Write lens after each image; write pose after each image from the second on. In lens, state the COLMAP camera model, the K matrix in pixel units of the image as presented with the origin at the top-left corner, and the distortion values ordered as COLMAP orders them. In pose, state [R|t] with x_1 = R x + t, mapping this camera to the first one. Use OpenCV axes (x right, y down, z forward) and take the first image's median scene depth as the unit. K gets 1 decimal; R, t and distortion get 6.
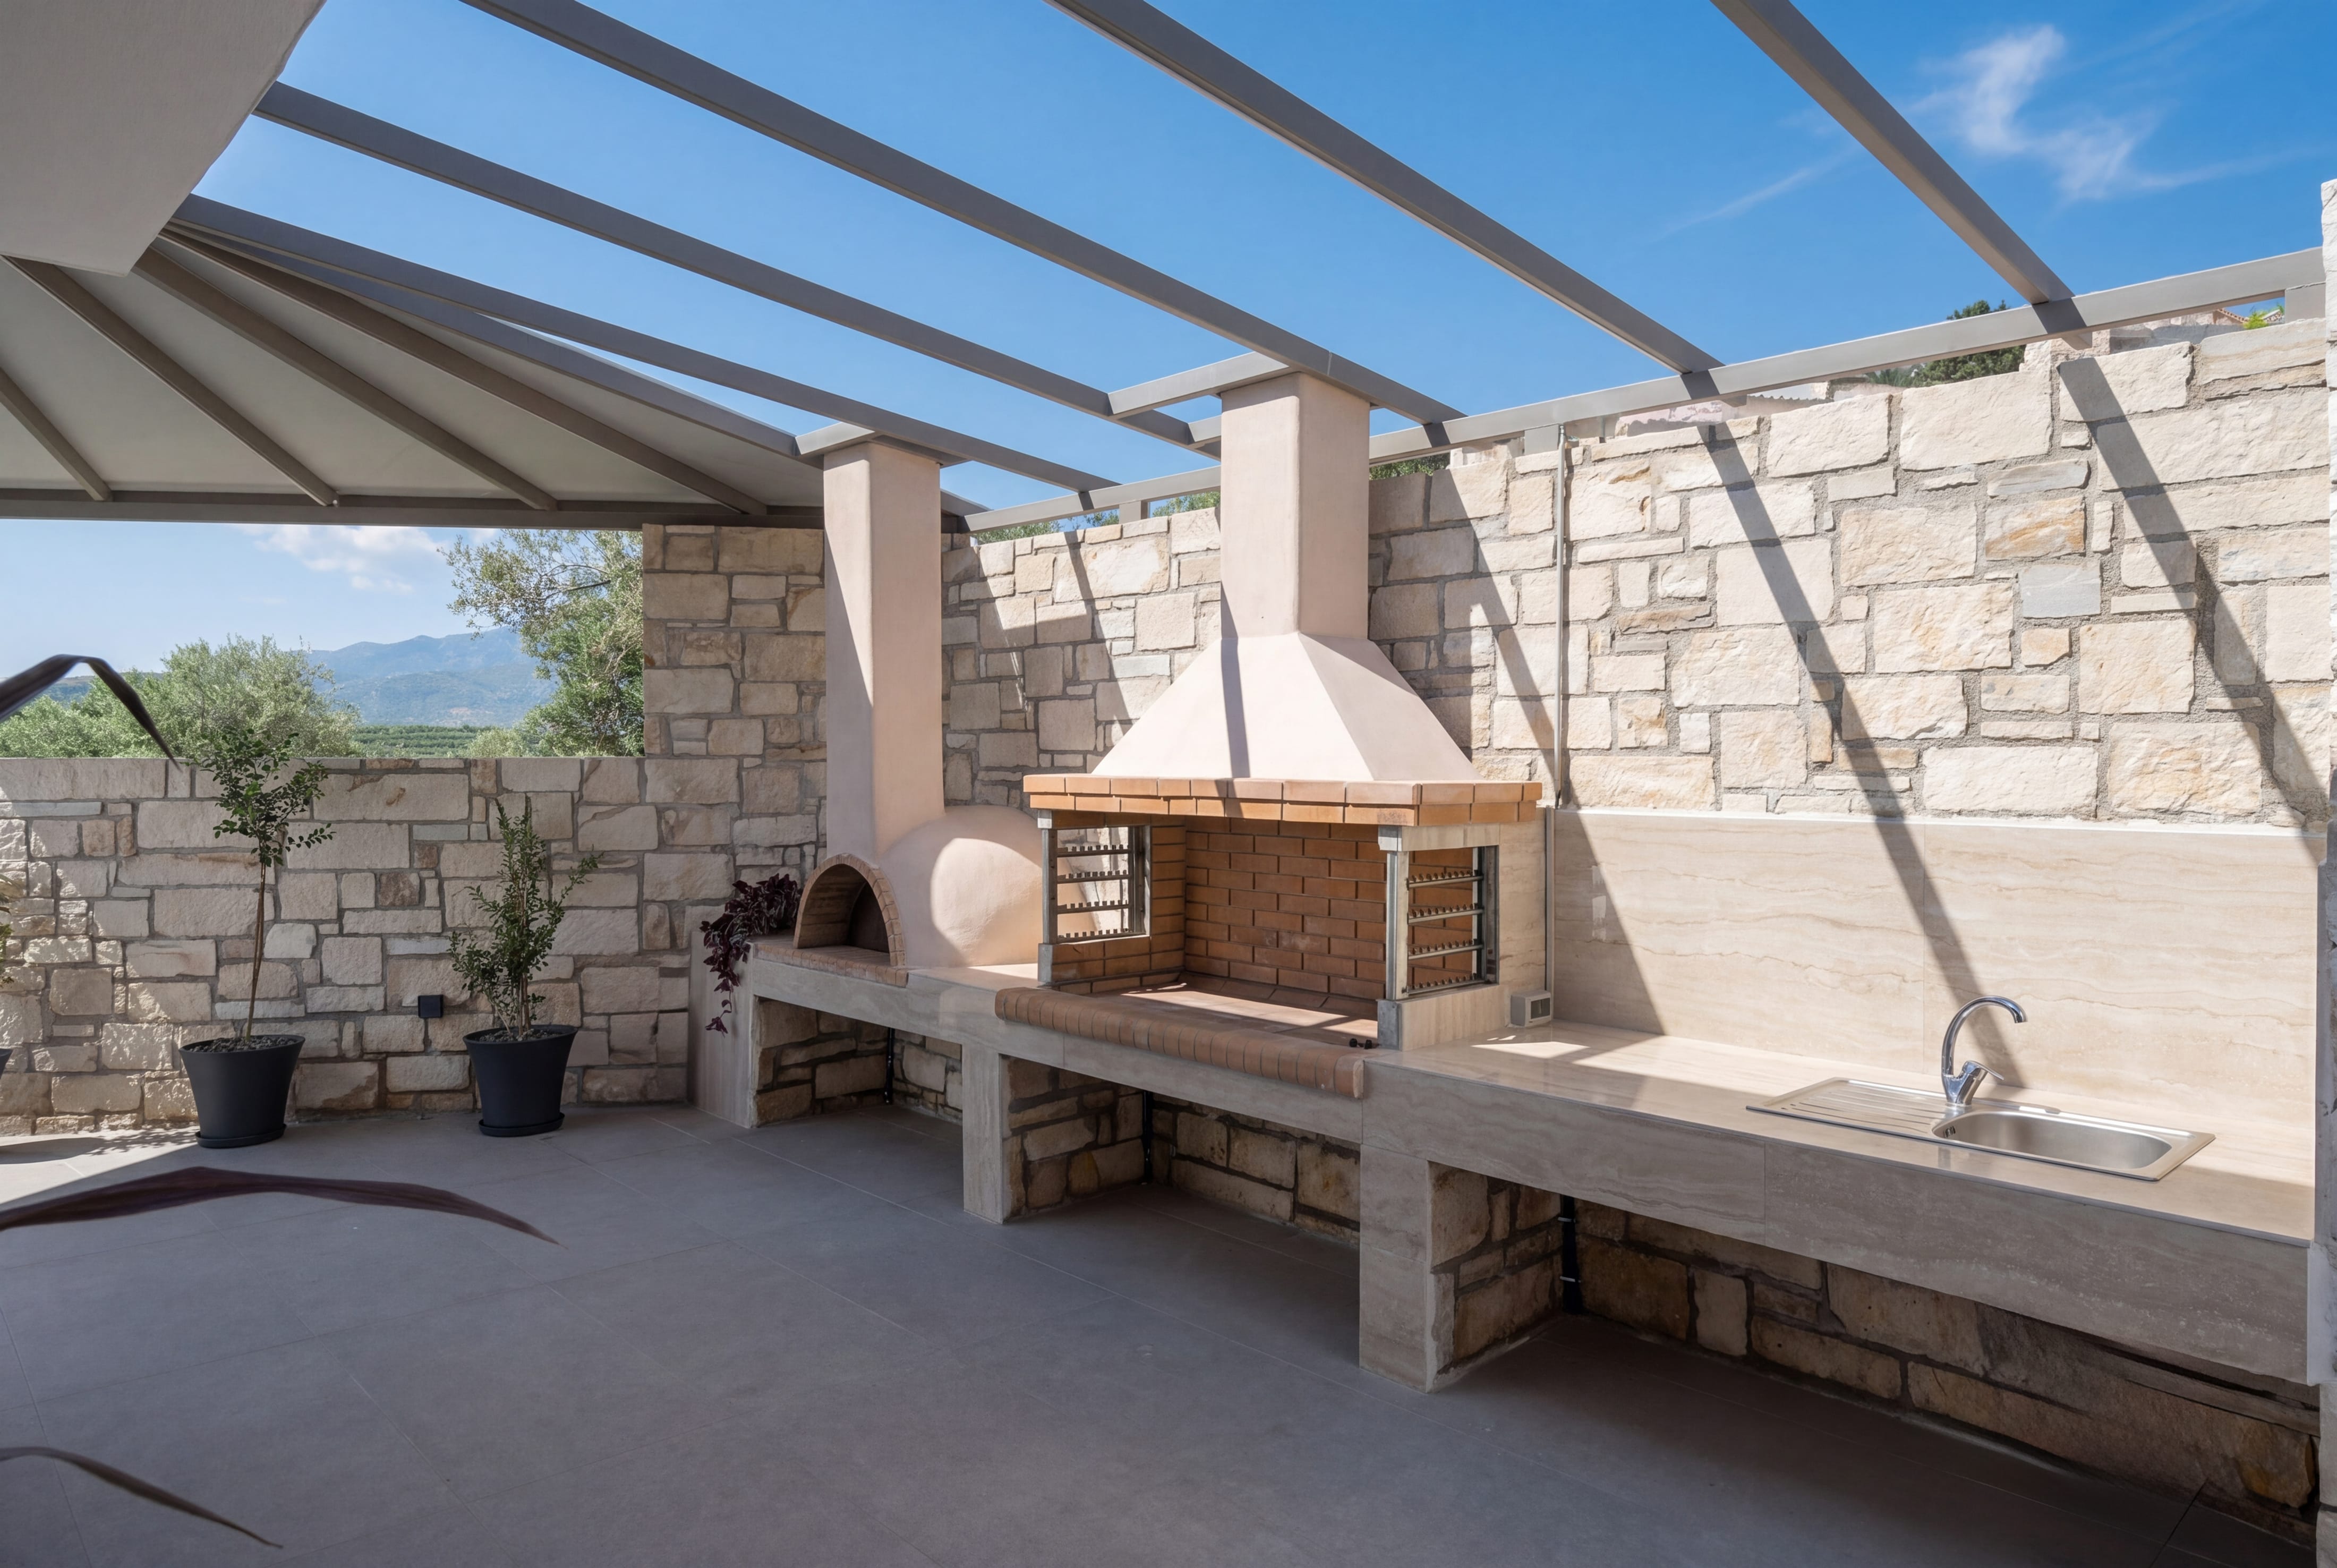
lens RADIAL K [[982.1, 0, 1175.8], [0, 982.1, 762.1], [0, 0, 1]] dist [-0.000205, 0.000087]
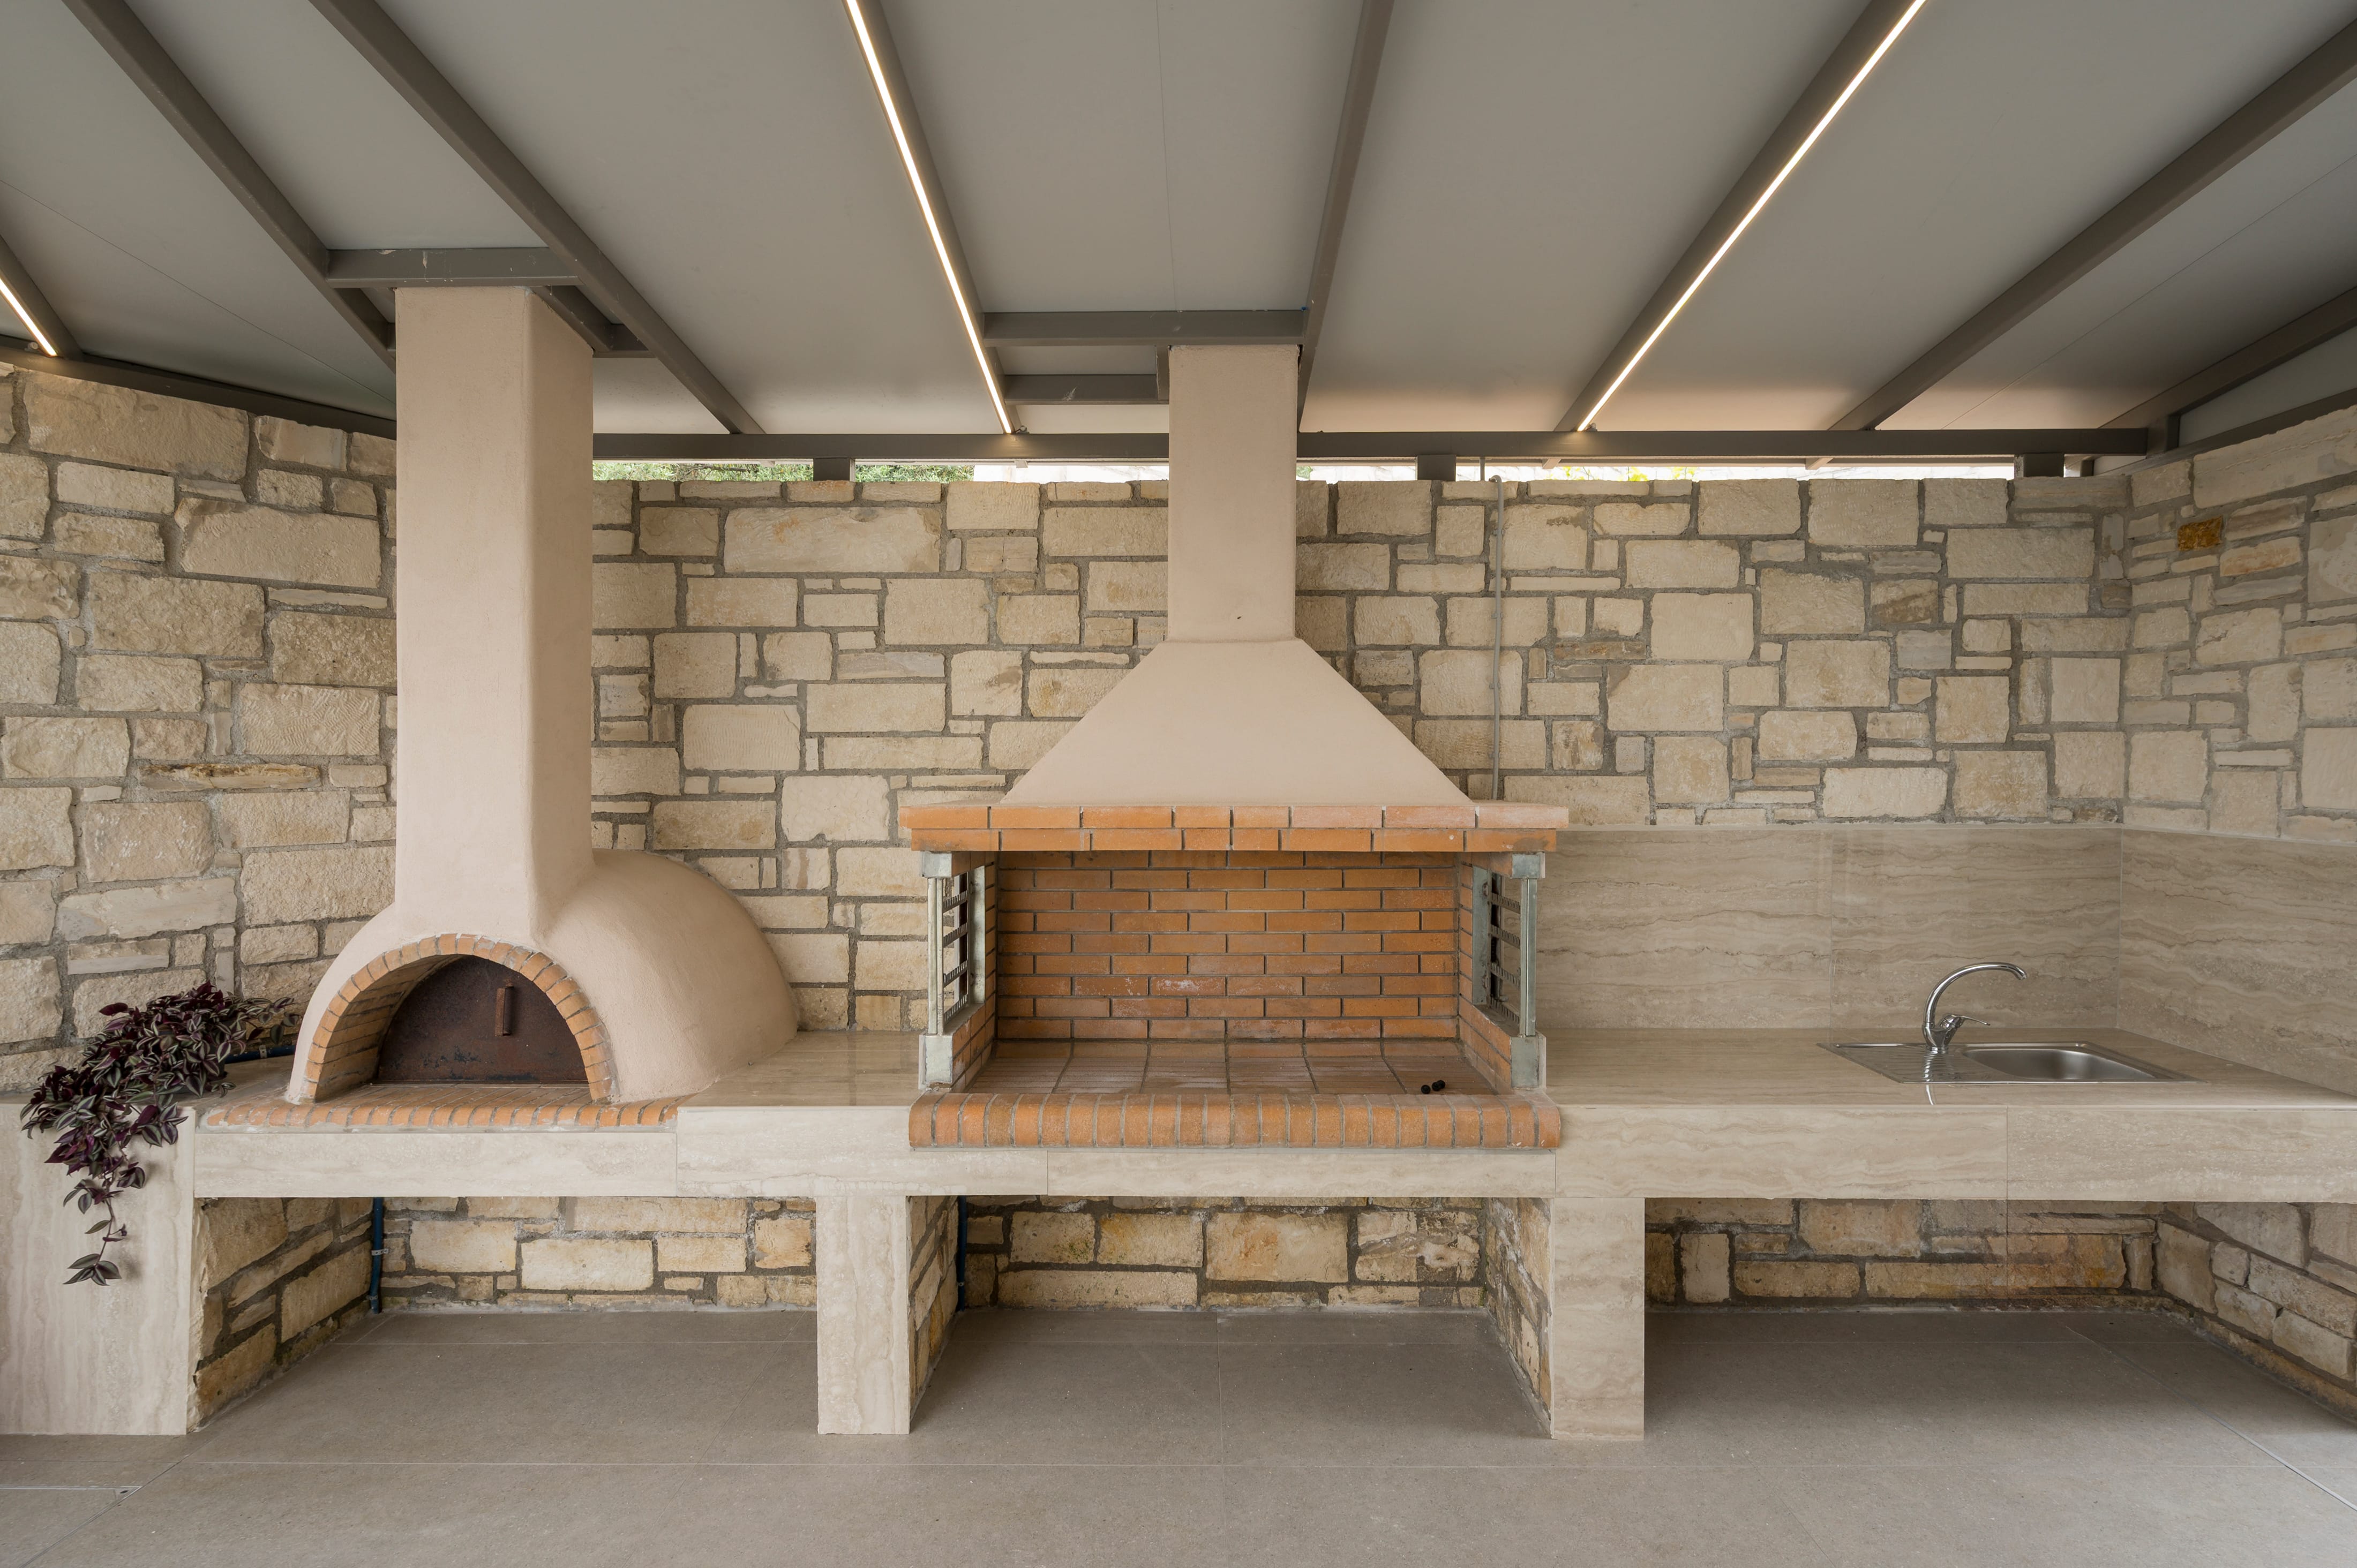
lens RADIAL K [[984.4, 0, 1178.5], [0, 984.4, 784.0], [0, 0, 1]] dist [-0.001067, -0.000740]
pose [[0.820414, -0.008141, 0.571712, -0.396372], [0.007707, 0.999965, 0.003179, -0.003430], [-0.571718, 0.001798, 0.820448, 0.280181]]
